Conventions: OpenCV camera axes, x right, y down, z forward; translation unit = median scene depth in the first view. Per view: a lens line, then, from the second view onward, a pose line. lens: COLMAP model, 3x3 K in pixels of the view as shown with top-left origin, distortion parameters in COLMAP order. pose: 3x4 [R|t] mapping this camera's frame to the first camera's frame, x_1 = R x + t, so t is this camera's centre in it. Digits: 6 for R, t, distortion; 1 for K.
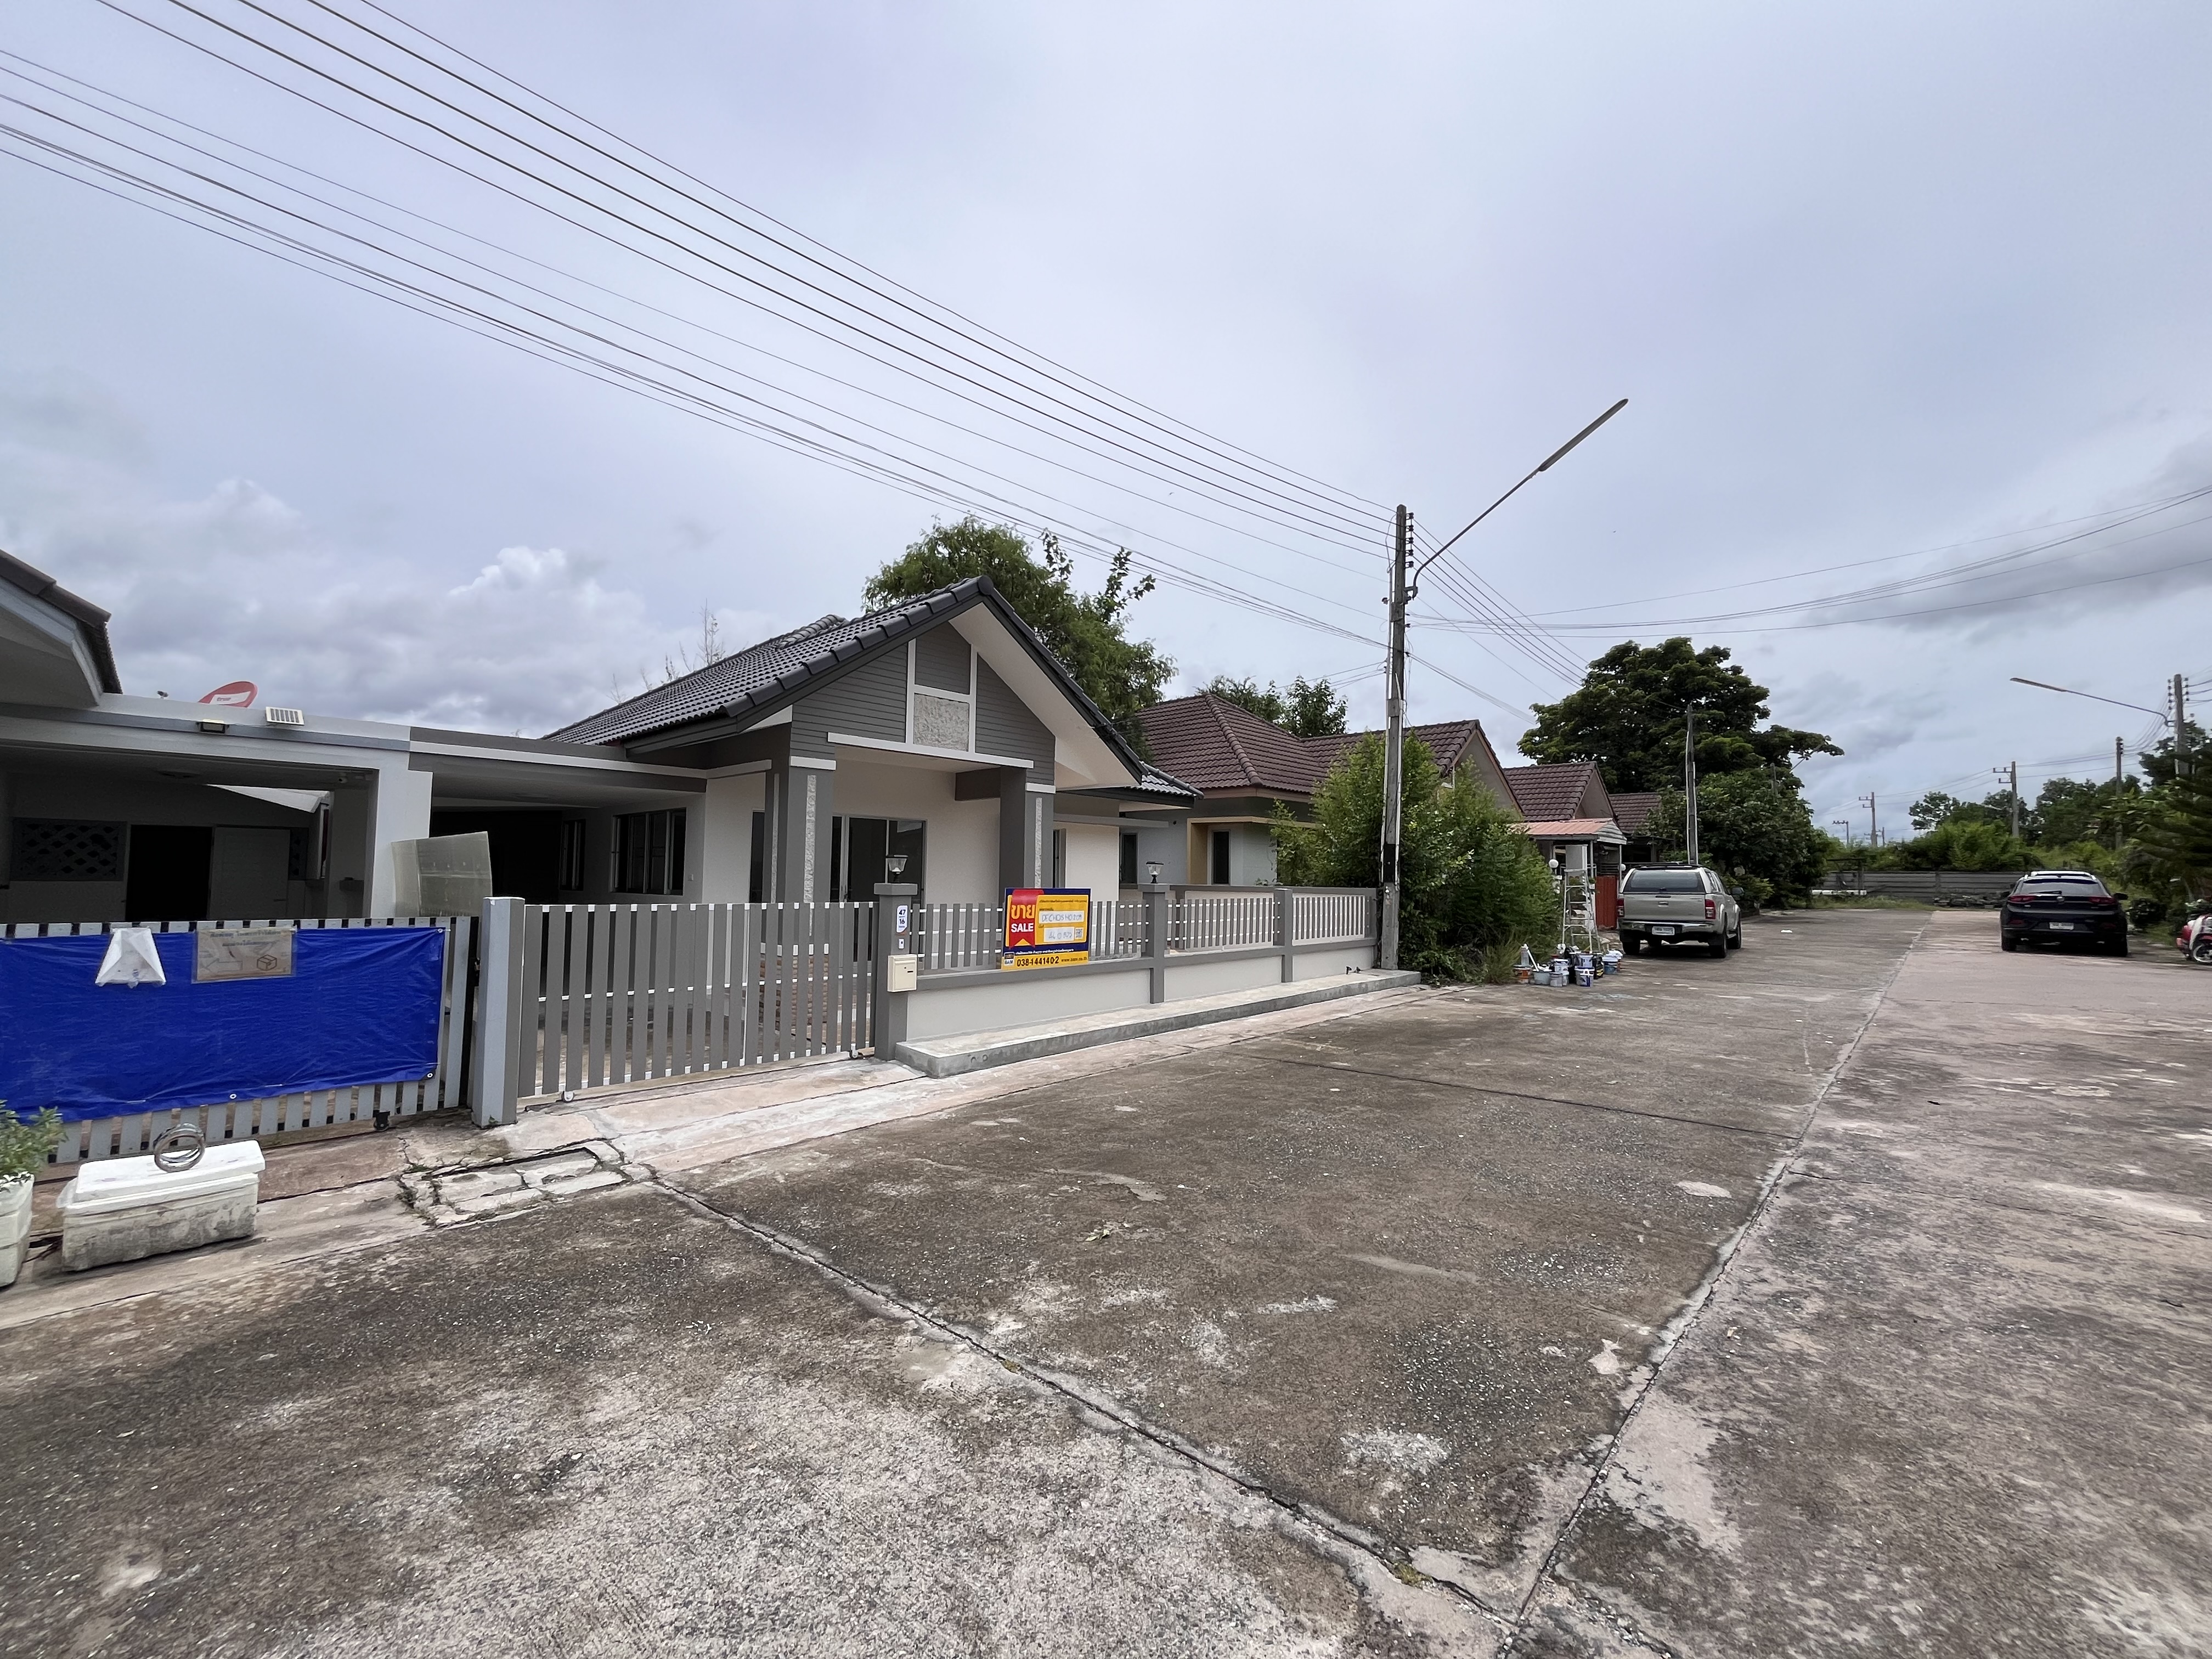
lens RADIAL K [[895.5, 0, 1094.3], [0, 895.5, 830.3], [0, 0, 1]] dist [0.002092, 0.000115]
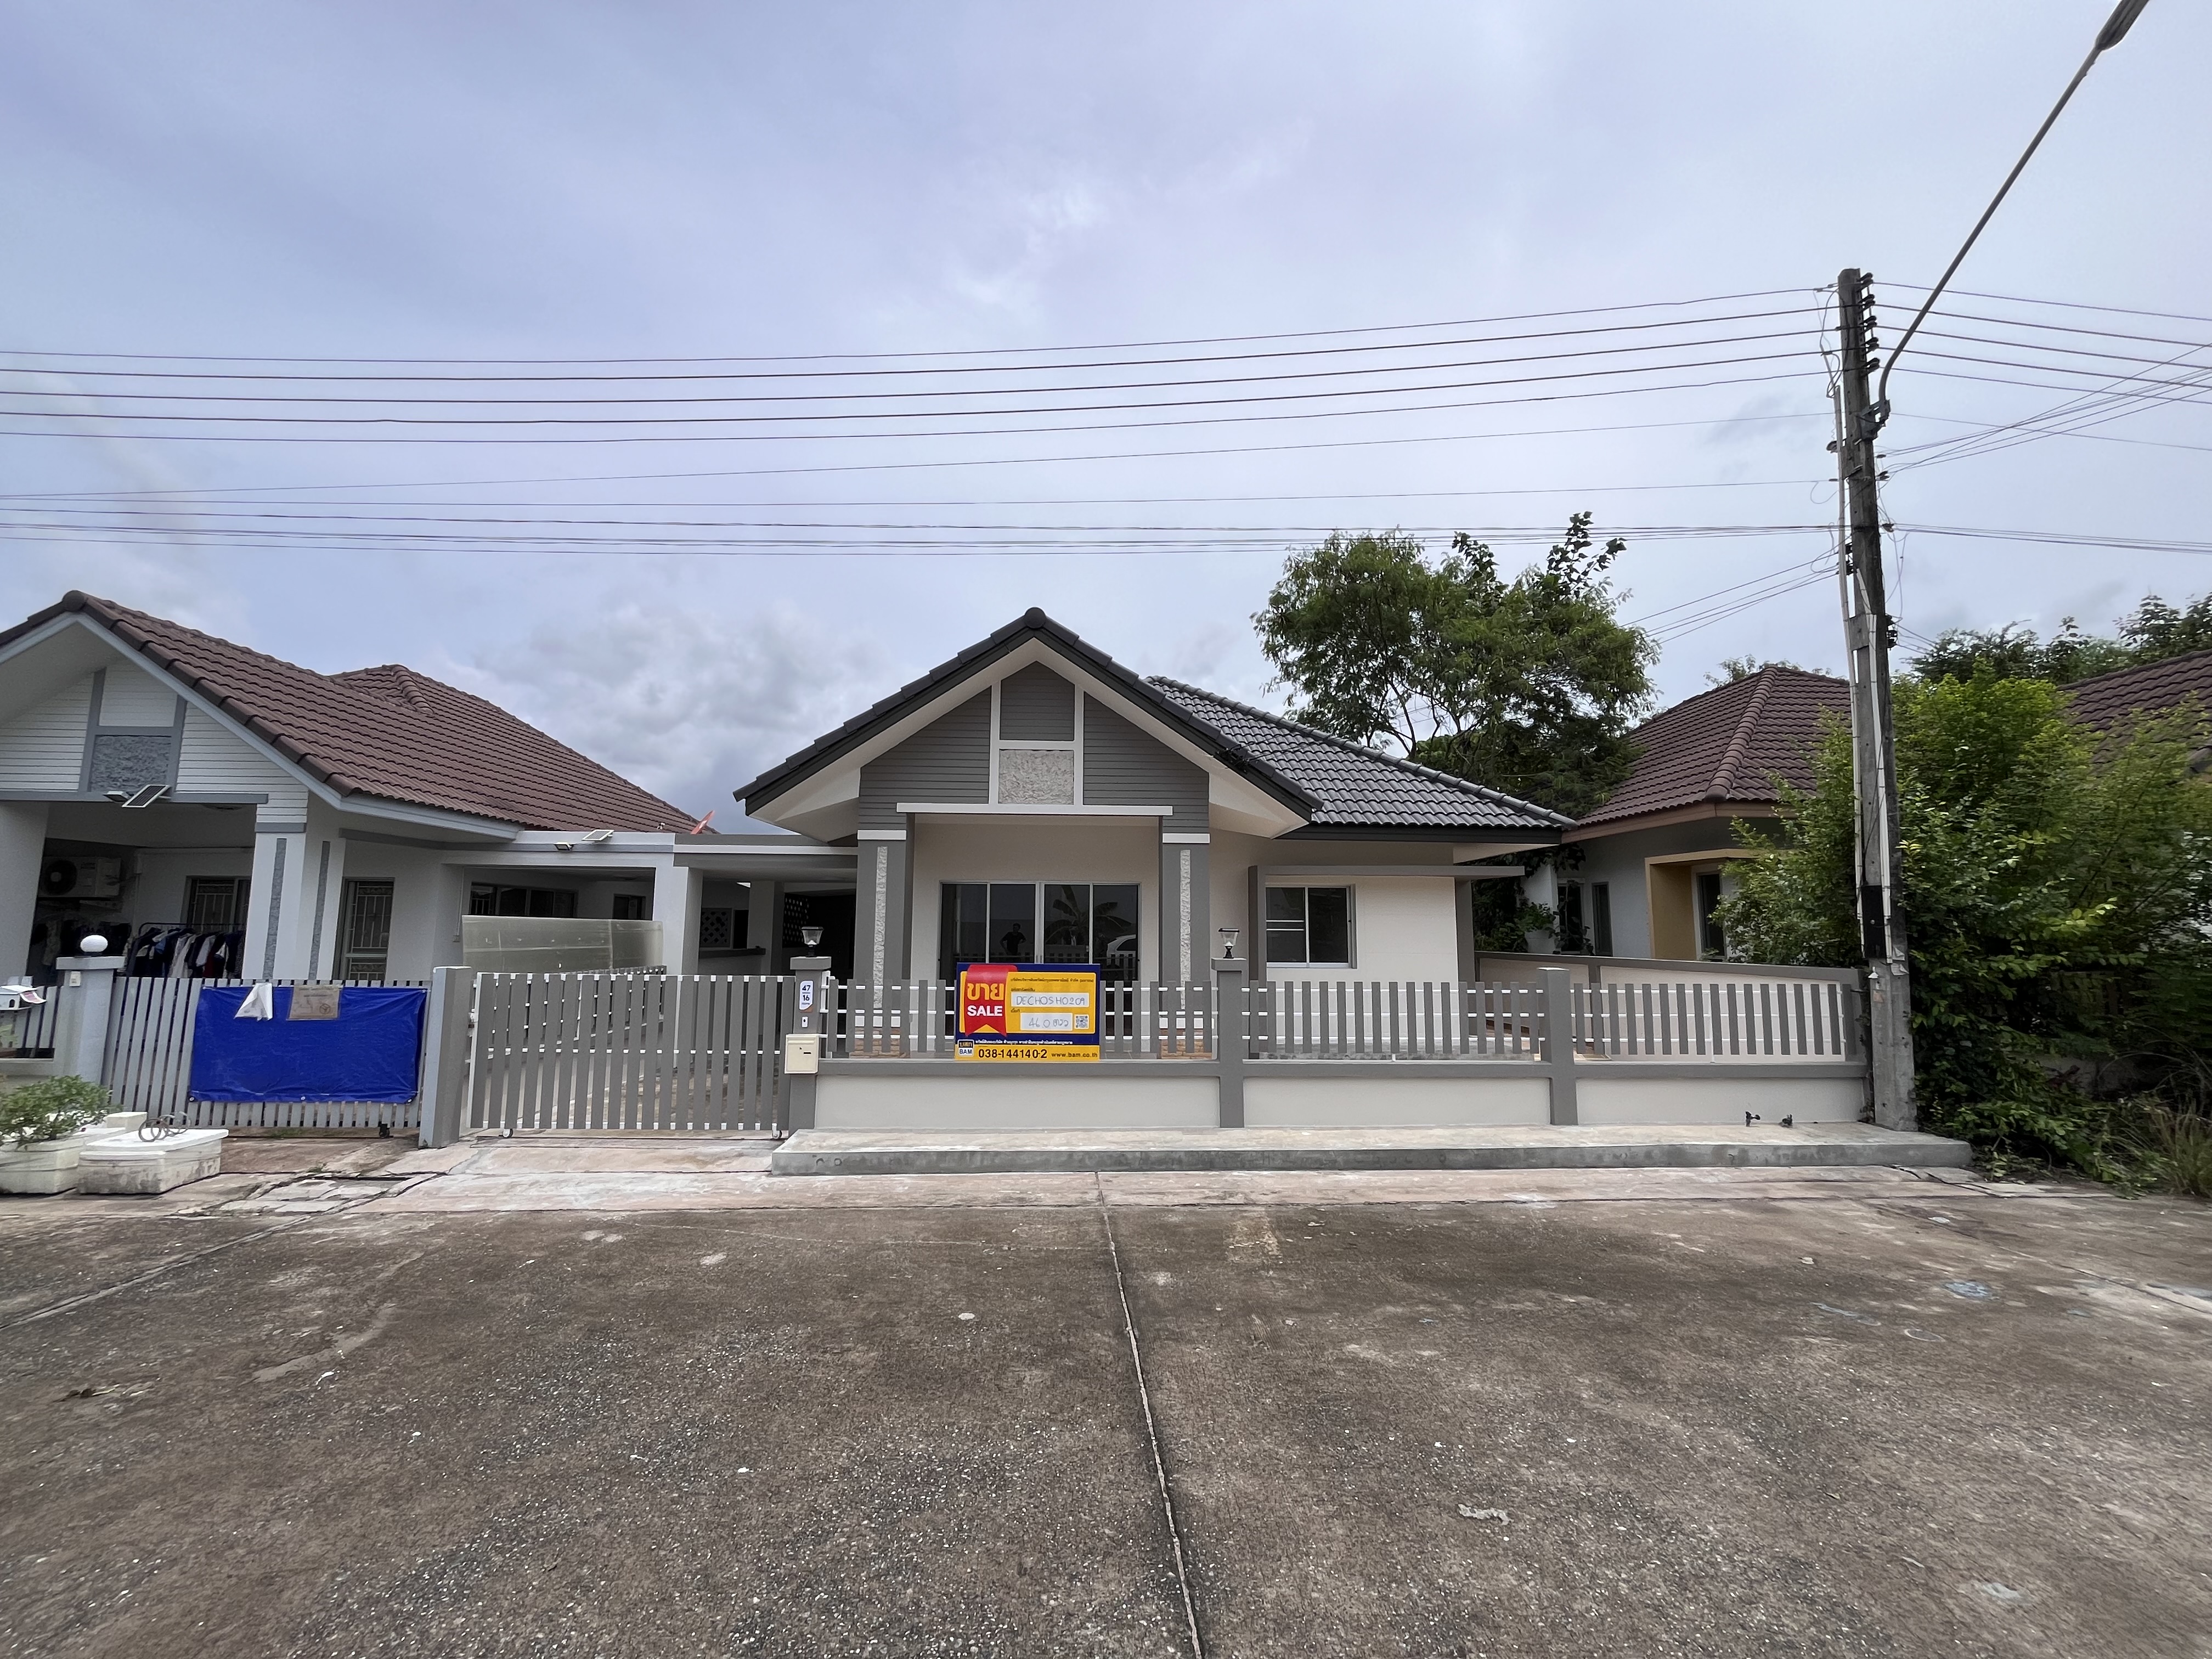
lens RADIAL K [[892.8, 0, 1110.0], [0, 892.8, 834.0], [0, 0, 1]] dist [-0.001074, -0.000194]
pose [[0.711859, -0.083860, -0.697298, 0.596921], [0.038149, 0.995997, -0.080837, 0.016008], [0.701286, 0.030943, 0.712208, 0.483144]]
